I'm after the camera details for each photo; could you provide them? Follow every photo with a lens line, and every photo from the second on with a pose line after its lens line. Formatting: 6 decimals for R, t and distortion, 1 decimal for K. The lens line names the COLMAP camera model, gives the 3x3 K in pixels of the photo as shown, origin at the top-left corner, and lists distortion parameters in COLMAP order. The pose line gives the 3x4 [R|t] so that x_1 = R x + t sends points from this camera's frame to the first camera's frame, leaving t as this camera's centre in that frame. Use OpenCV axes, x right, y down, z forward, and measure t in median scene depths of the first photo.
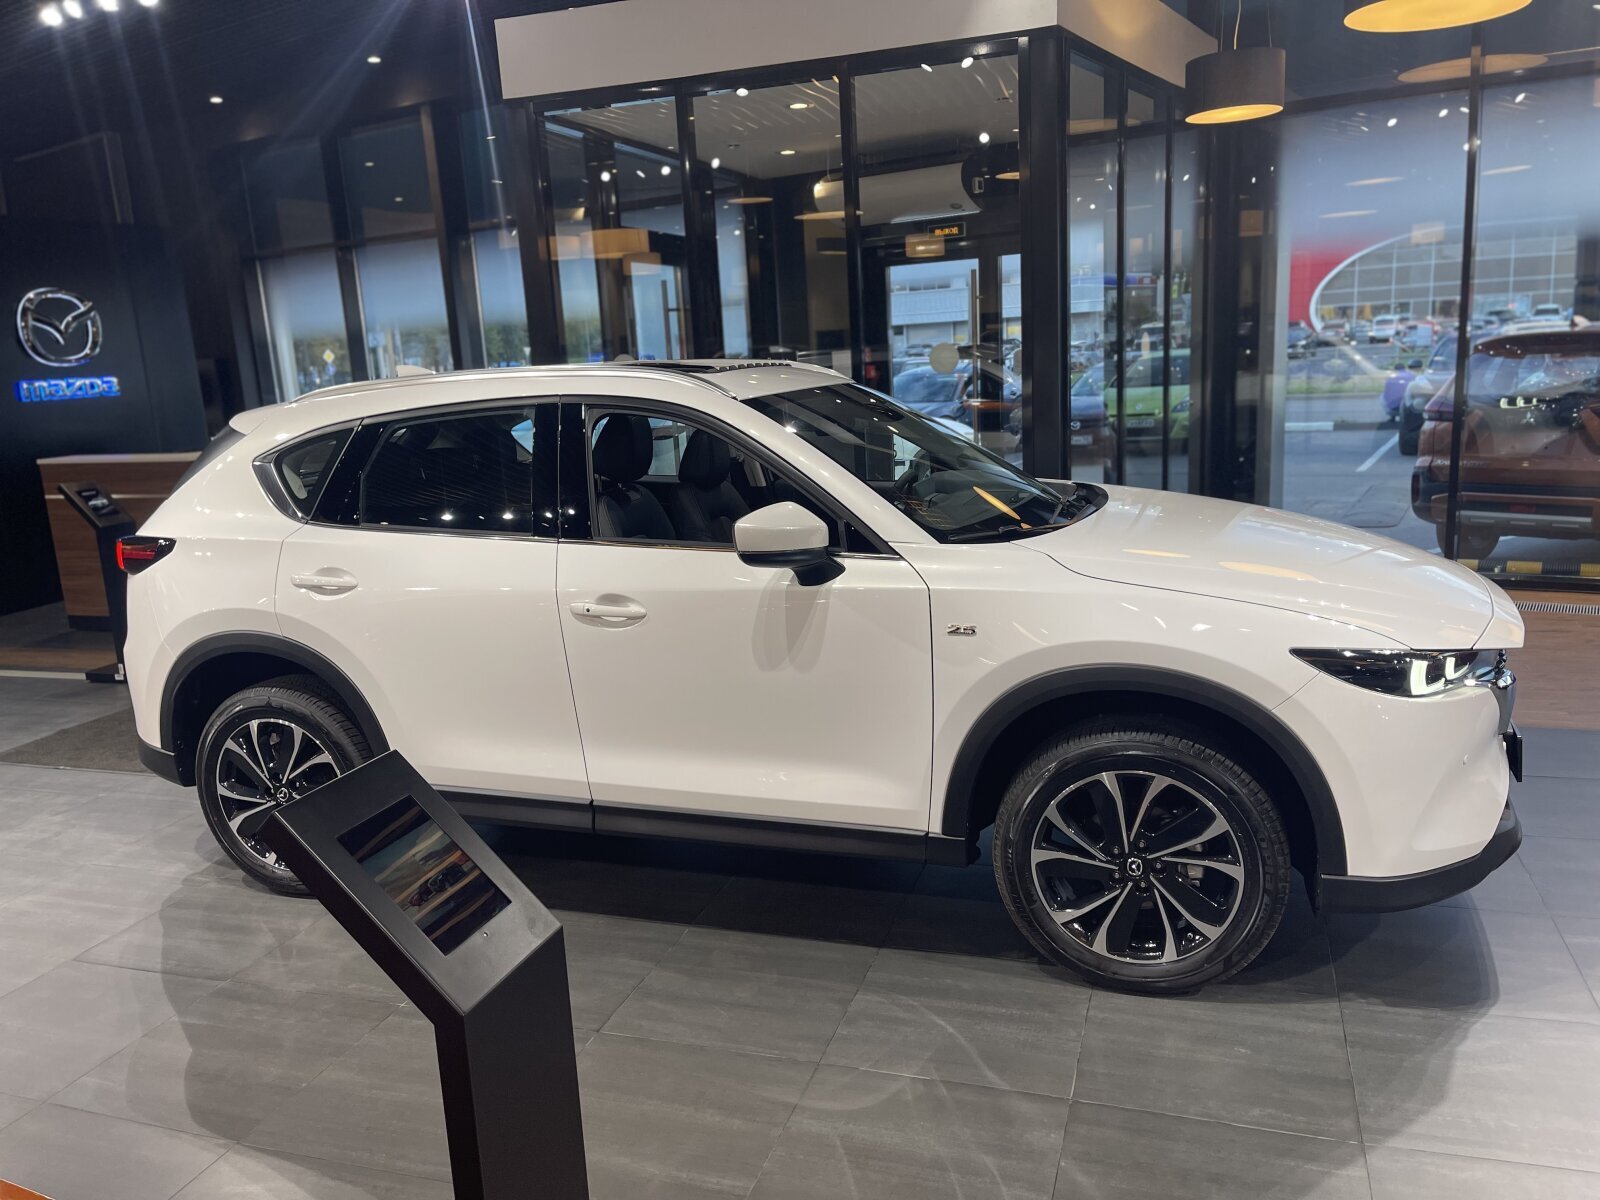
lens RADIAL K [[1223.6, 0, 800.0], [0, 1223.6, 600.0], [0, 0, 1]] dist [0.055505, -0.083627]
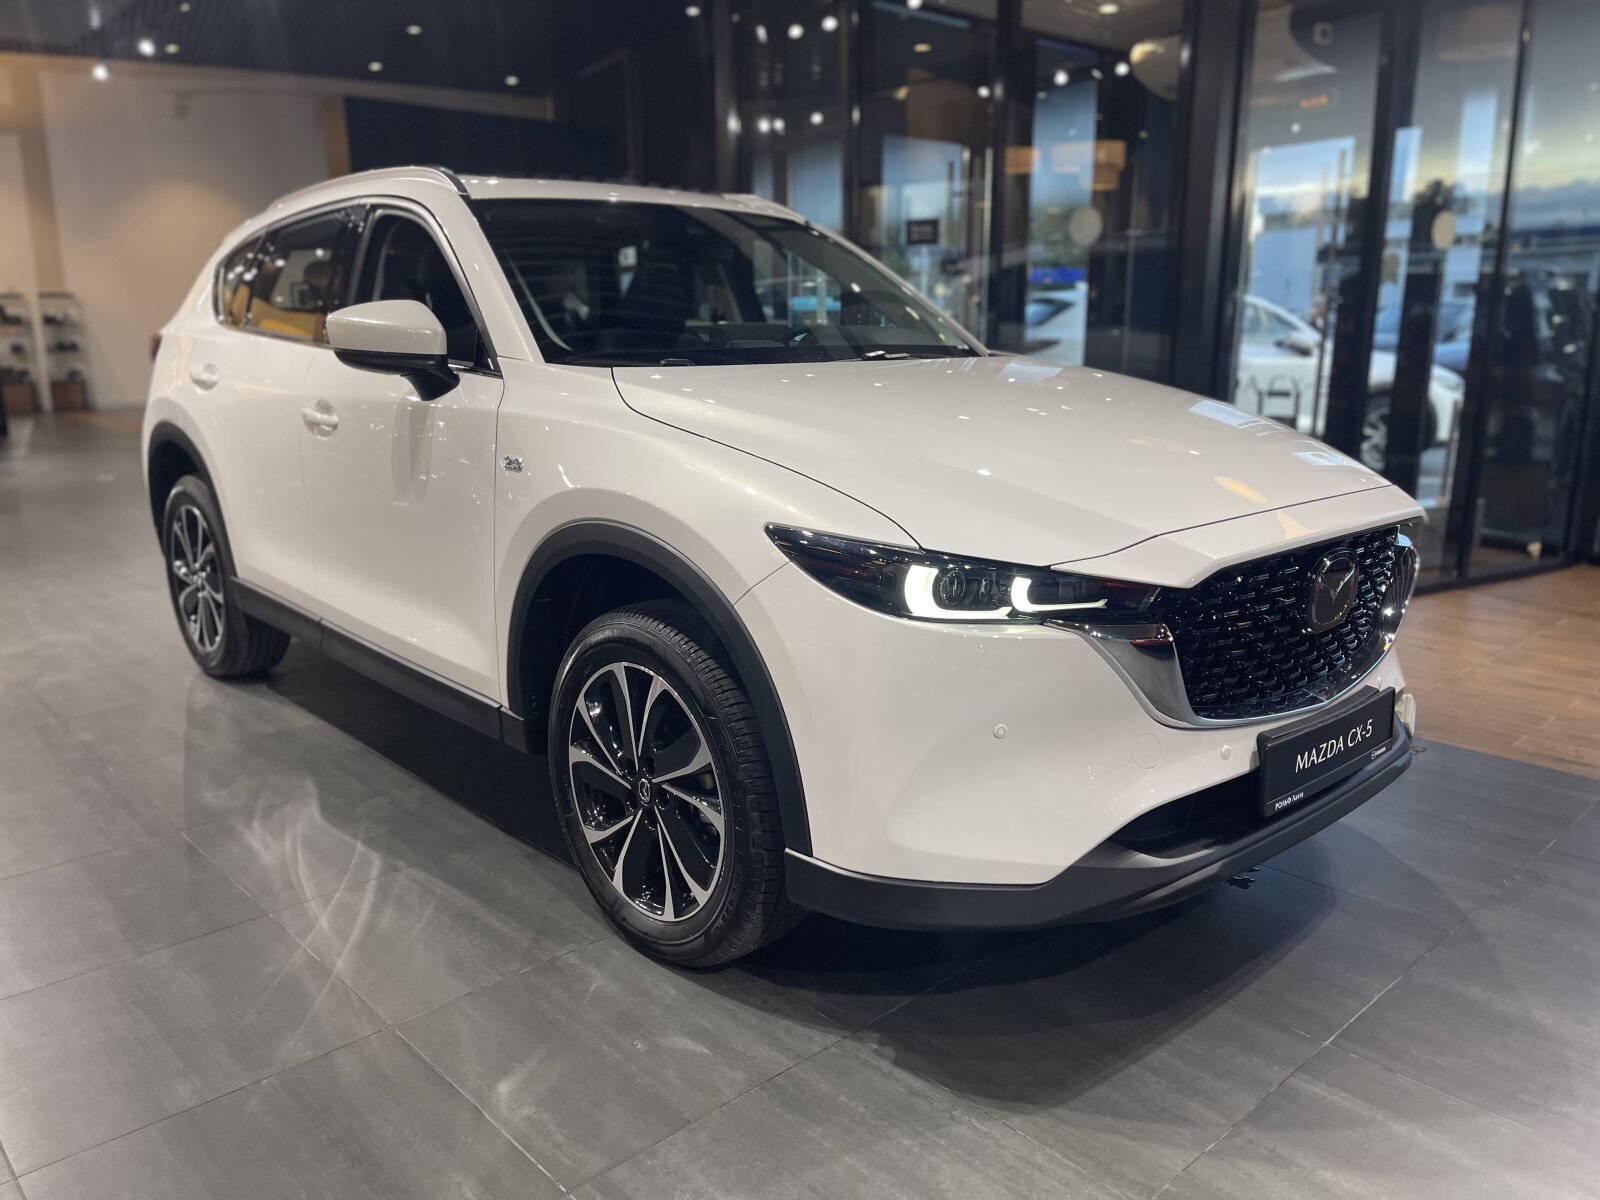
lens RADIAL K [[1223.6, 0, 800.0], [0, 1223.6, 600.0], [0, 0, 1]] dist [0.055505, -0.083627]
pose [[0.883088, 0.163427, -0.439826, 0.676783], [-0.144806, 0.986550, 0.075830, 0.024749], [0.446303, -0.003275, 0.894876, 0.347493]]
